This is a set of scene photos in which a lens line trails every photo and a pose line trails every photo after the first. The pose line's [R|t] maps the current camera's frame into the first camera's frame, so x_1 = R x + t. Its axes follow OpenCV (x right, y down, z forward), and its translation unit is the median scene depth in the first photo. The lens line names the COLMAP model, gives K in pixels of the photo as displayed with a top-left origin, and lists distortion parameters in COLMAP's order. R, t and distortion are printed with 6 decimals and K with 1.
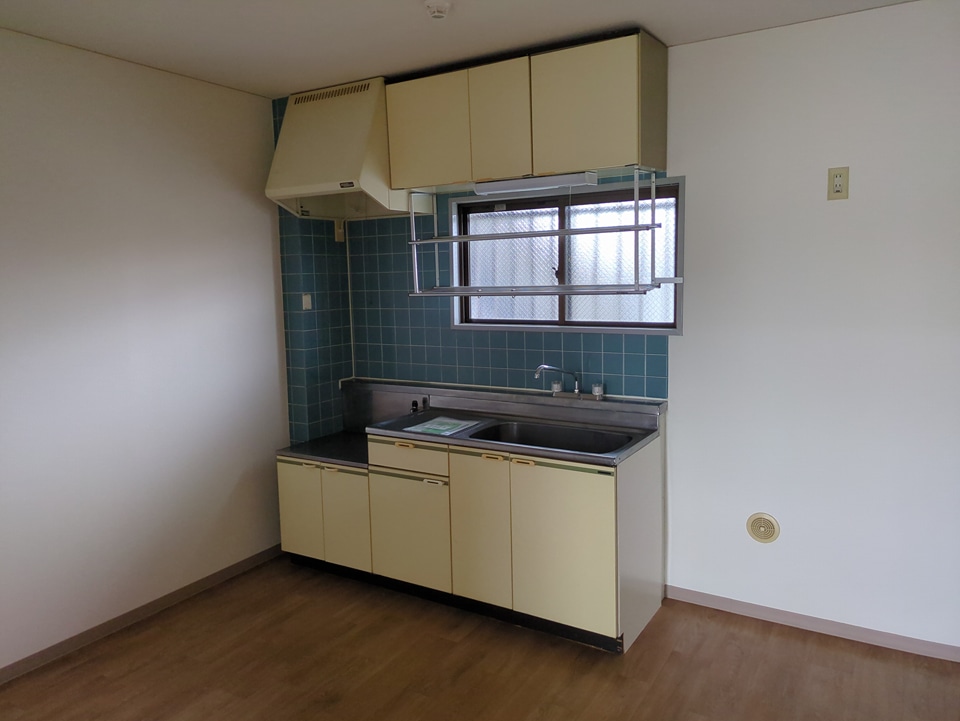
lens RADIAL K [[714.0, 0, 459.1], [0, 714.0, 357.8], [0, 0, 1]] dist [0.078785, -0.087890]
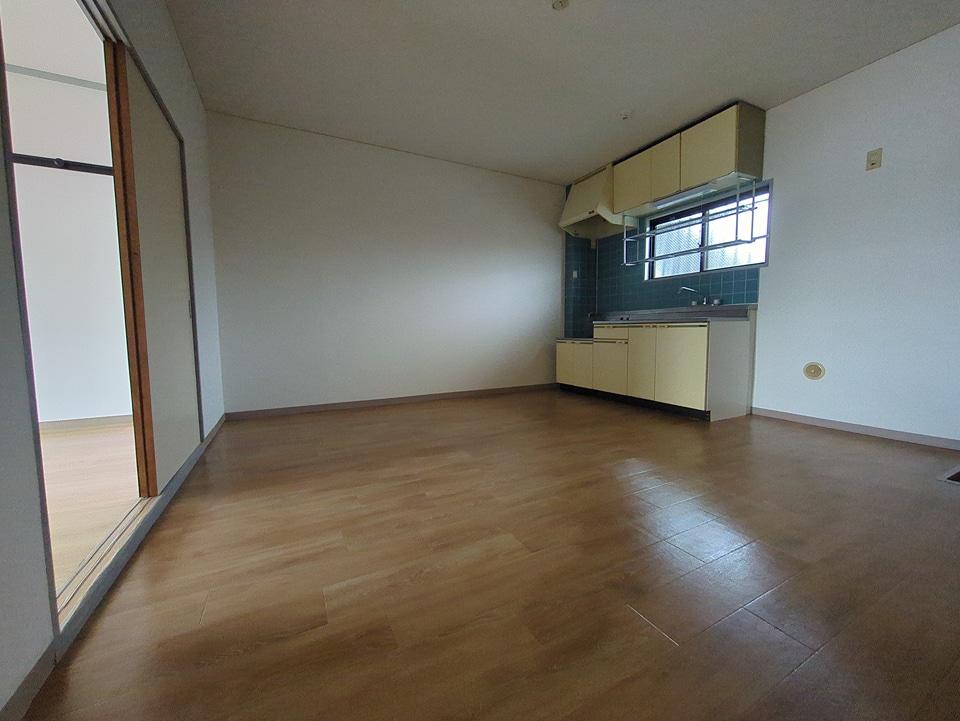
lens RADIAL K [[382.5, 0, 484.4], [0, 382.5, 363.8], [0, 0, 1]] dist [-0.000674, 0.005206]
pose [[0.864056, 0.059151, -0.499909, 0.173325], [-0.068870, 0.997625, -0.000993, 0.245386], [0.498663, 0.035286, 0.866077, -0.180306]]
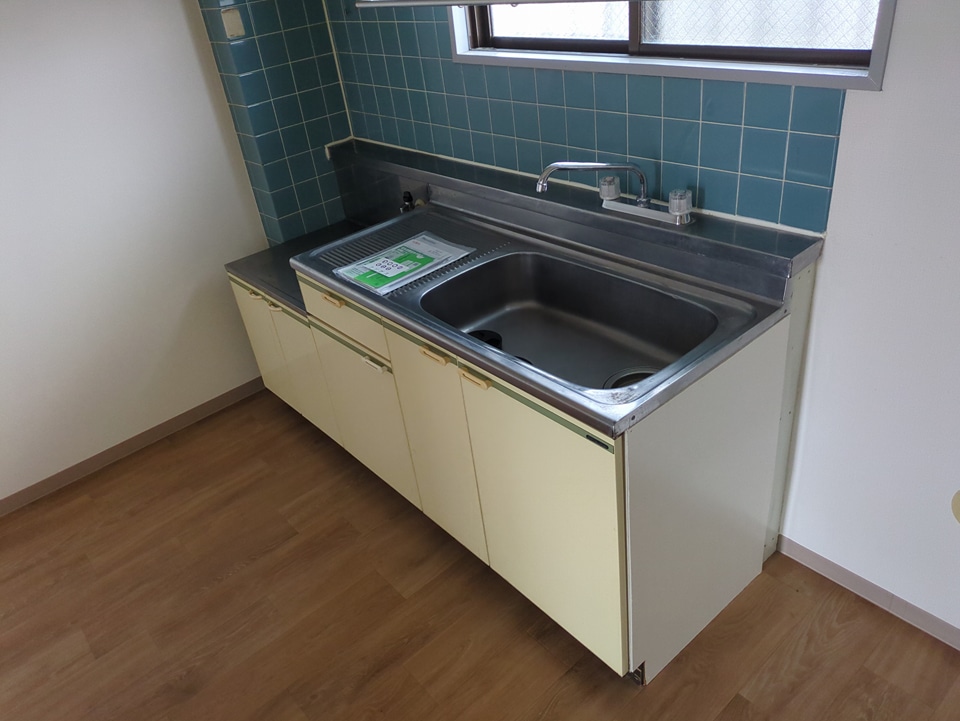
lens RADIAL K [[714.0, 0, 459.1], [0, 714.0, 357.8], [0, 0, 1]] dist [0.078785, -0.087890]
pose [[0.943908, 0.078091, -0.320841, 0.210328], [0.071505, 0.900241, 0.429480, -0.081396], [0.322372, -0.428332, 0.844161, 0.469212]]
